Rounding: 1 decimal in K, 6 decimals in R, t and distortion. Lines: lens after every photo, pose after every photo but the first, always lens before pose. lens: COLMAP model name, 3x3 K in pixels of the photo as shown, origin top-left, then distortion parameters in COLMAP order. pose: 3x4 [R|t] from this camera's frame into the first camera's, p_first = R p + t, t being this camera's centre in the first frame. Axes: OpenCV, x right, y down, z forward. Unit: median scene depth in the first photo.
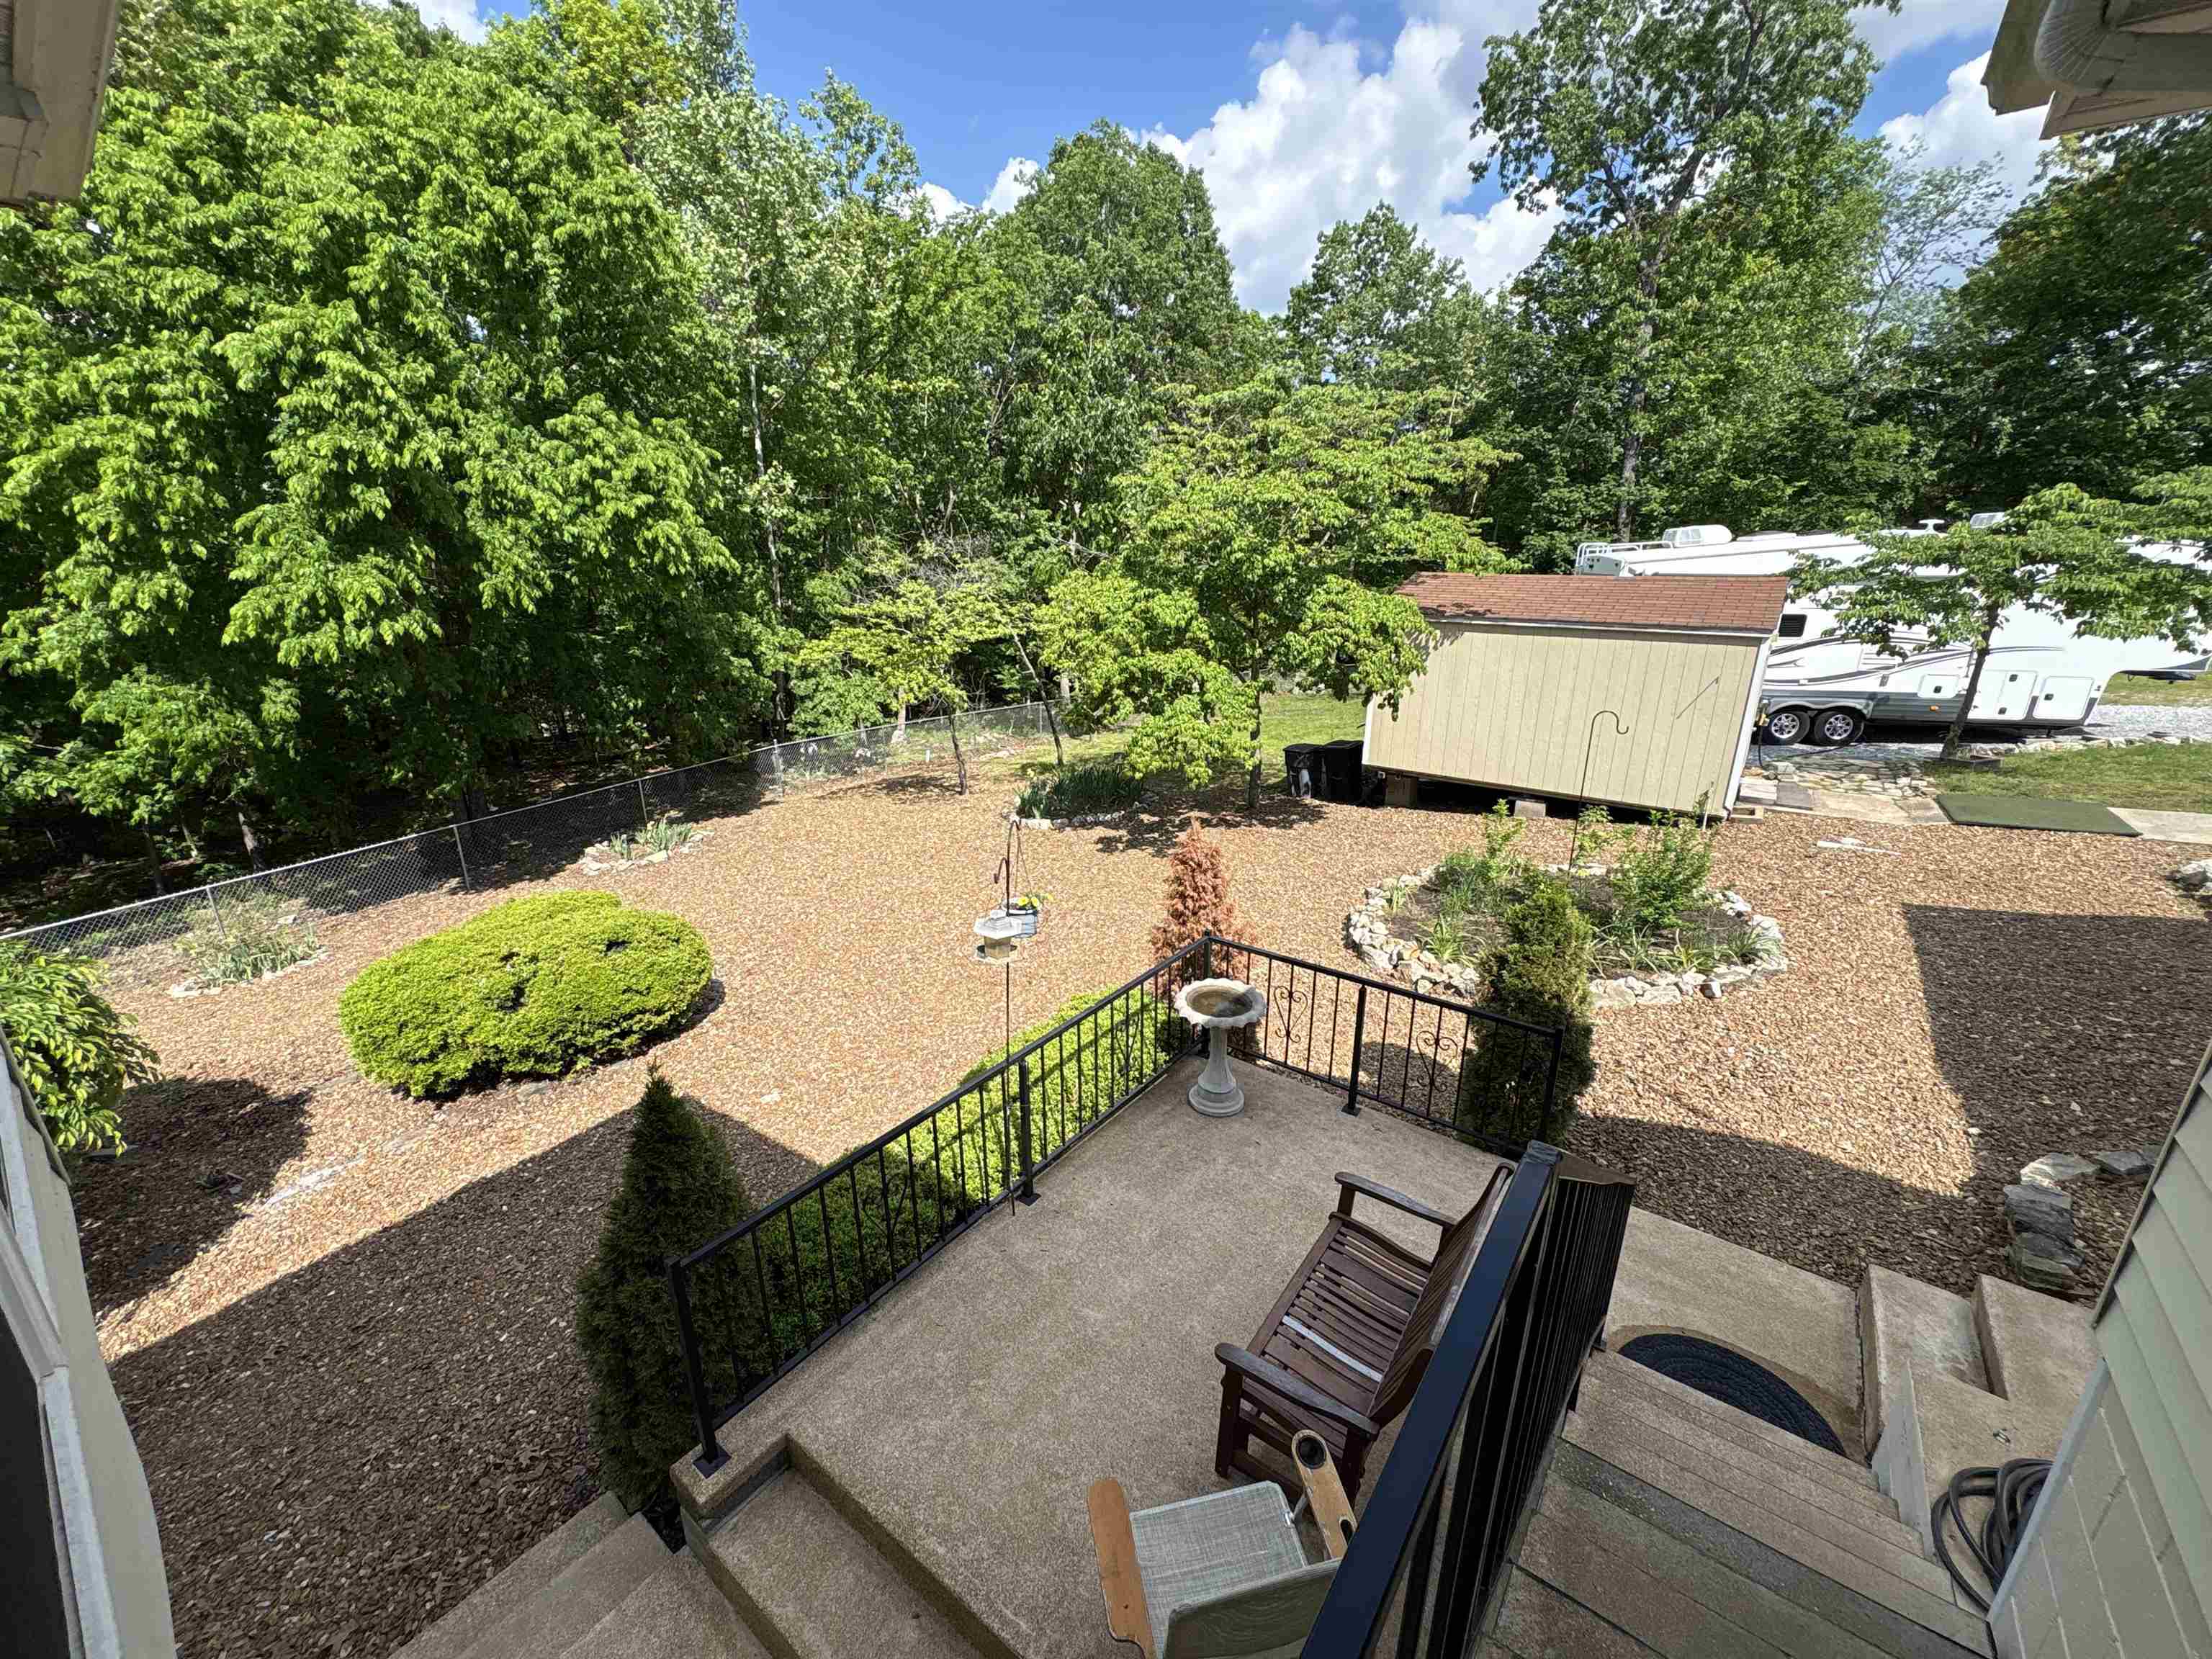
lens RADIAL K [[882.9, 0, 1103.4], [0, 882.9, 829.1], [0, 0, 1]] dist [-0.000573, -0.000241]
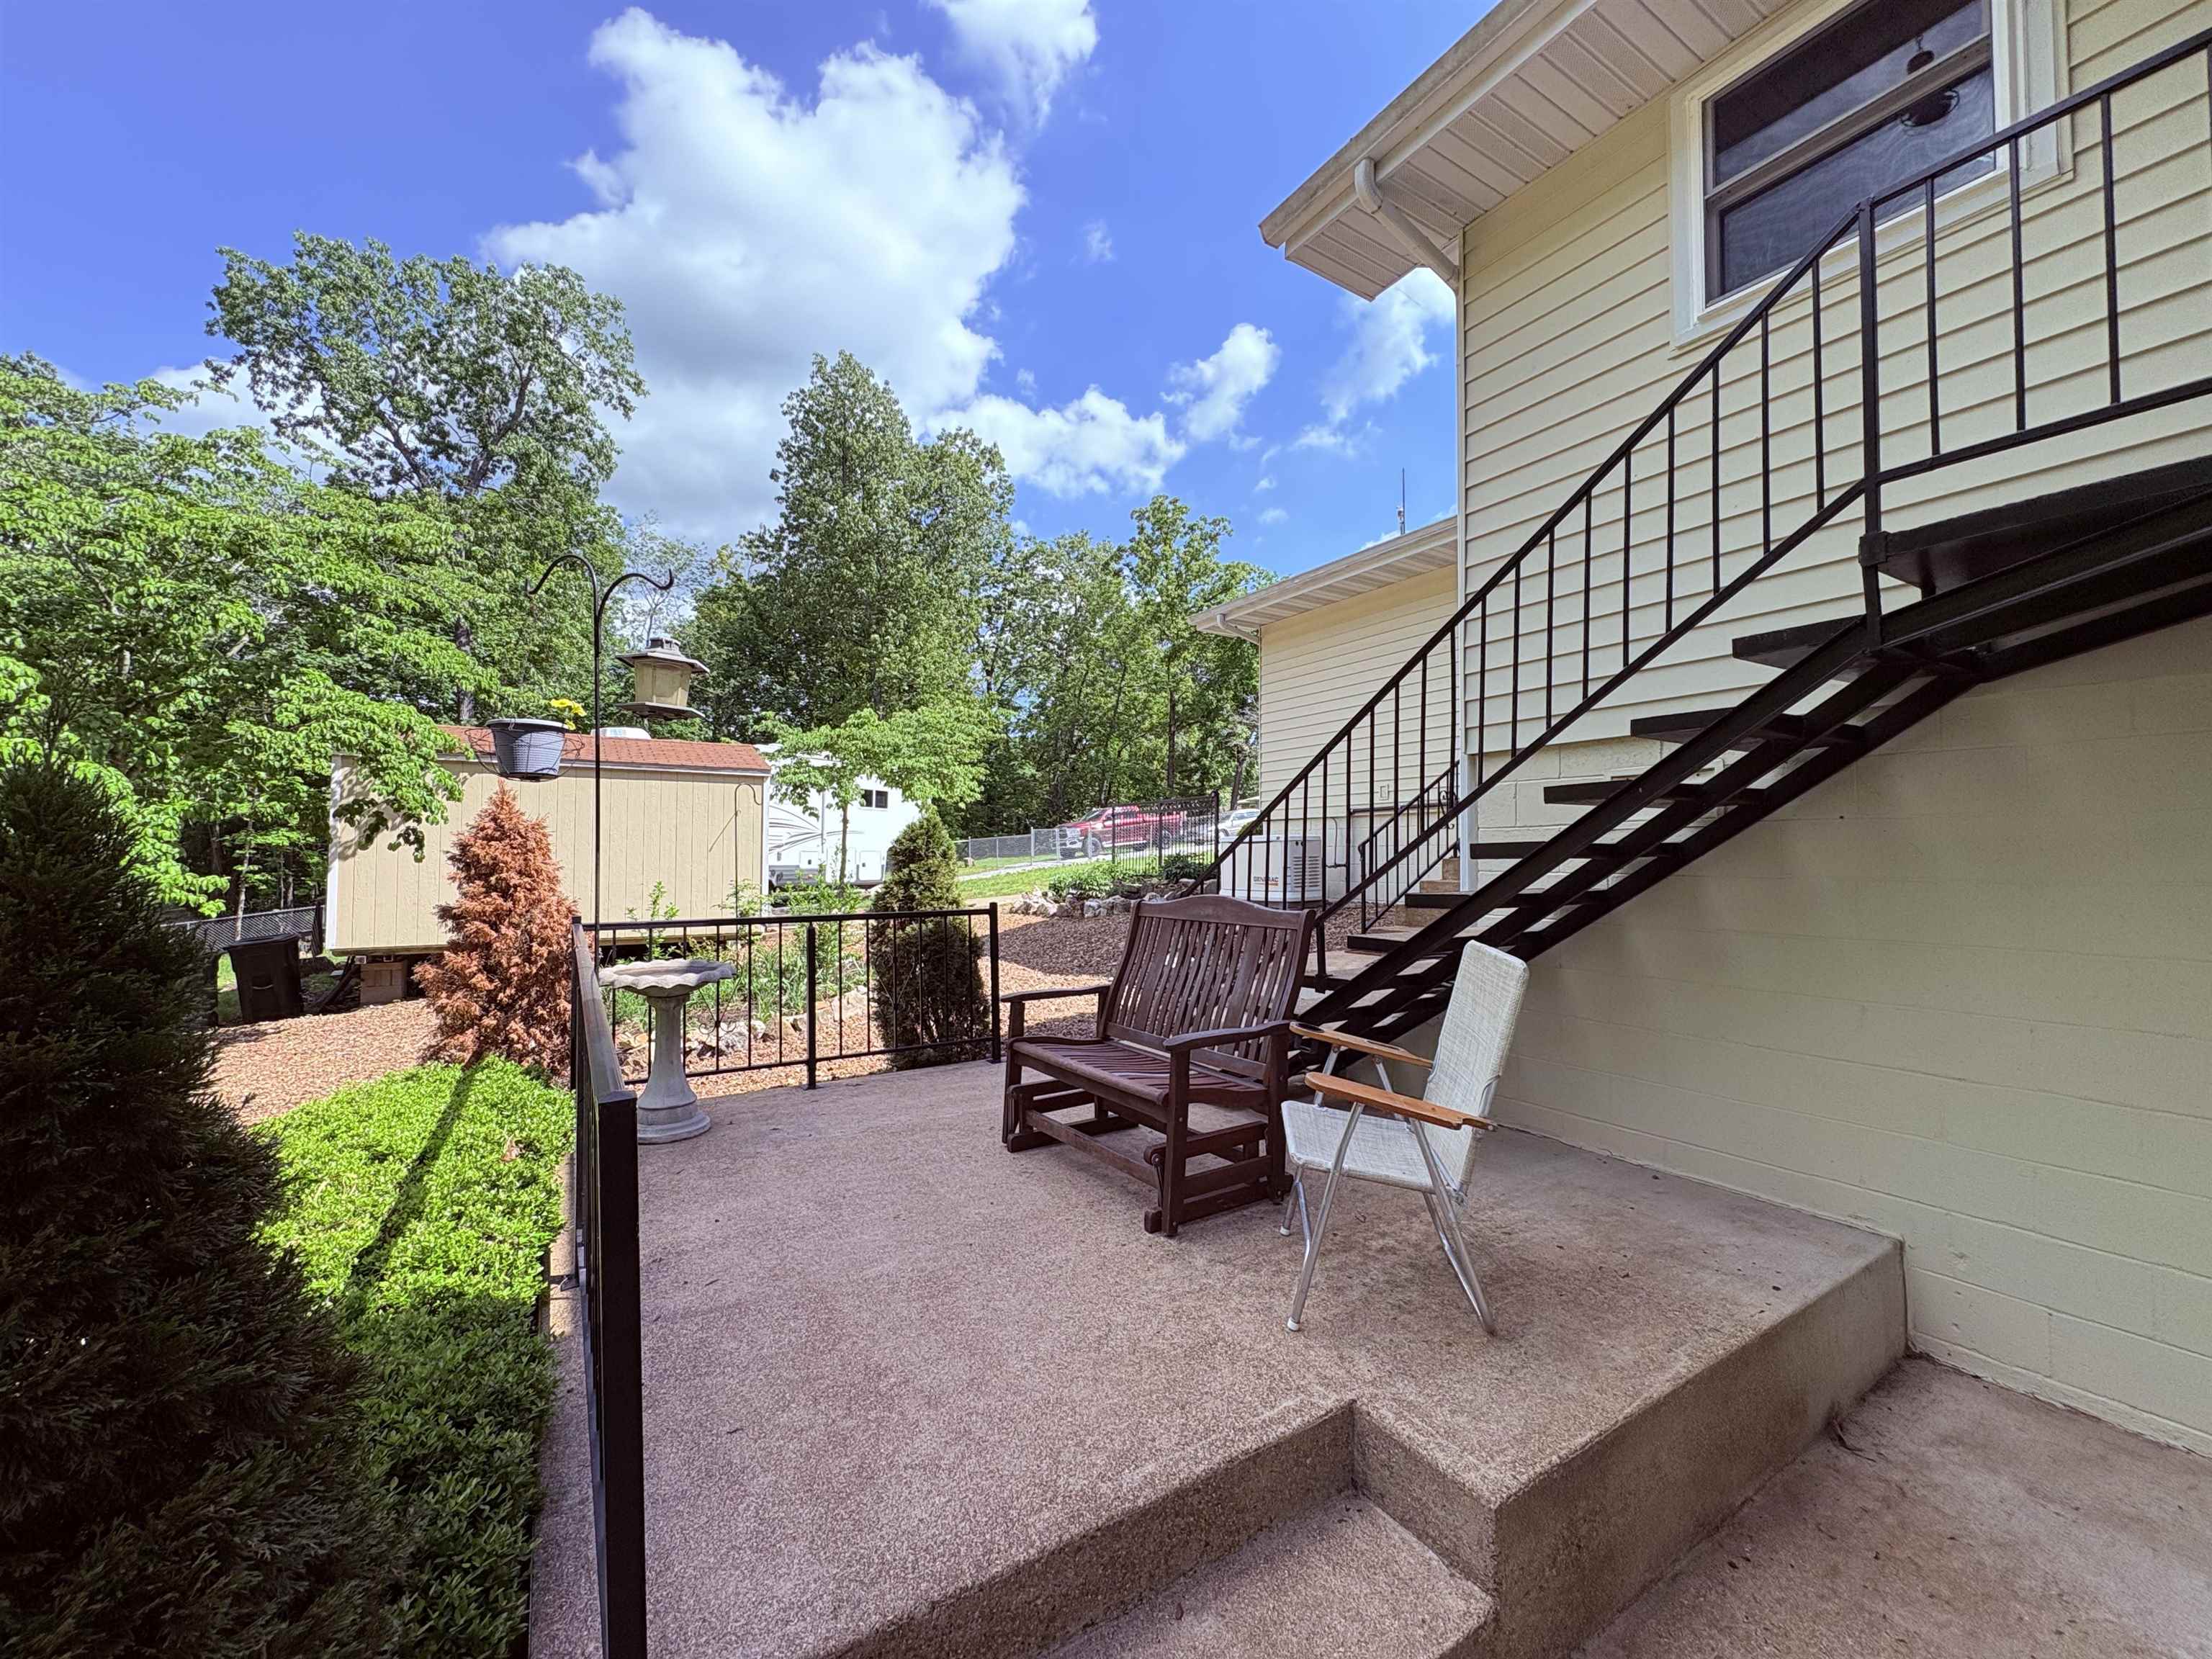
lens RADIAL K [[882.9, 0, 1110.6], [0, 882.9, 829.9], [0, 0, 1]] dist [-0.000573, -0.000241]
pose [[0.351254, 0.027384, 0.935880, -0.189251], [0.279884, 0.950795, -0.132866, 0.126242], [-0.893468, 0.308608, 0.326306, 0.181386]]
